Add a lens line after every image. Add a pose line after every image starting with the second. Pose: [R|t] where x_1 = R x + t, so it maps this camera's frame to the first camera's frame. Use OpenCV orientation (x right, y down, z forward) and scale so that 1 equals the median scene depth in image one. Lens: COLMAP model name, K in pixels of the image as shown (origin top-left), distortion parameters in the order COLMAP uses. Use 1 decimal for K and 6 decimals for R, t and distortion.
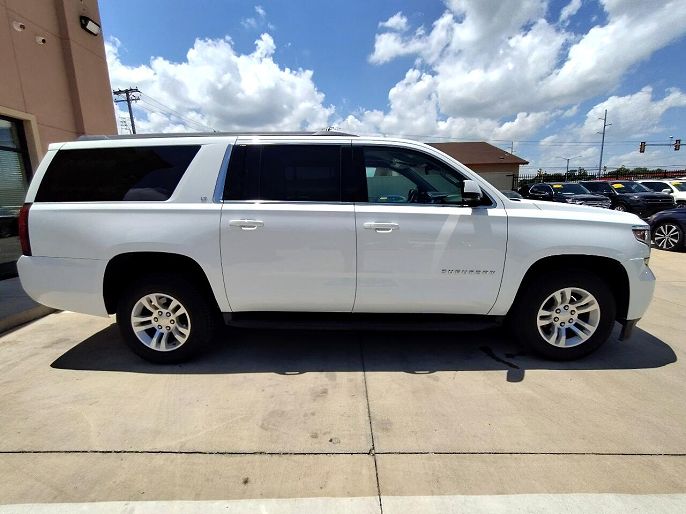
lens RADIAL K [[321.6, 0, 341.1], [0, 321.6, 261.1], [0, 0, 1]] dist [-0.004308, -0.002431]
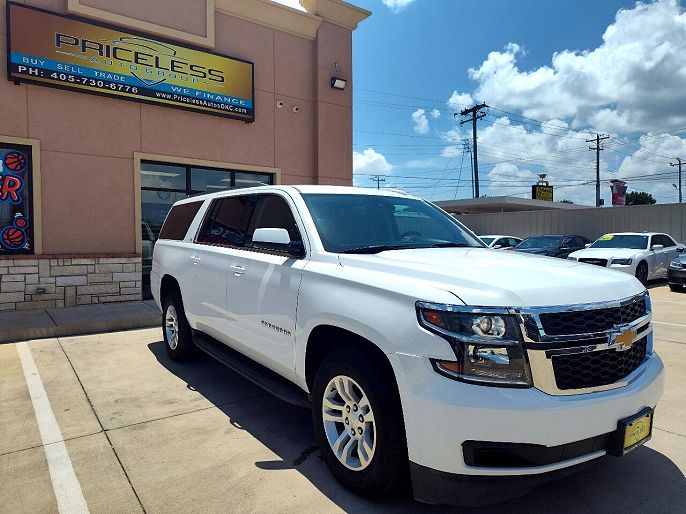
lens RADIAL K [[458.3, 0, 338.5], [0, 458.3, 260.5], [0, 0, 1]] dist [-0.039471, 0.009814]
pose [[0.604387, 0.058035, -0.794575, 1.500976], [-0.159057, 0.986054, -0.048965, -0.117867], [0.780652, 0.155977, 0.605189, 0.353055]]
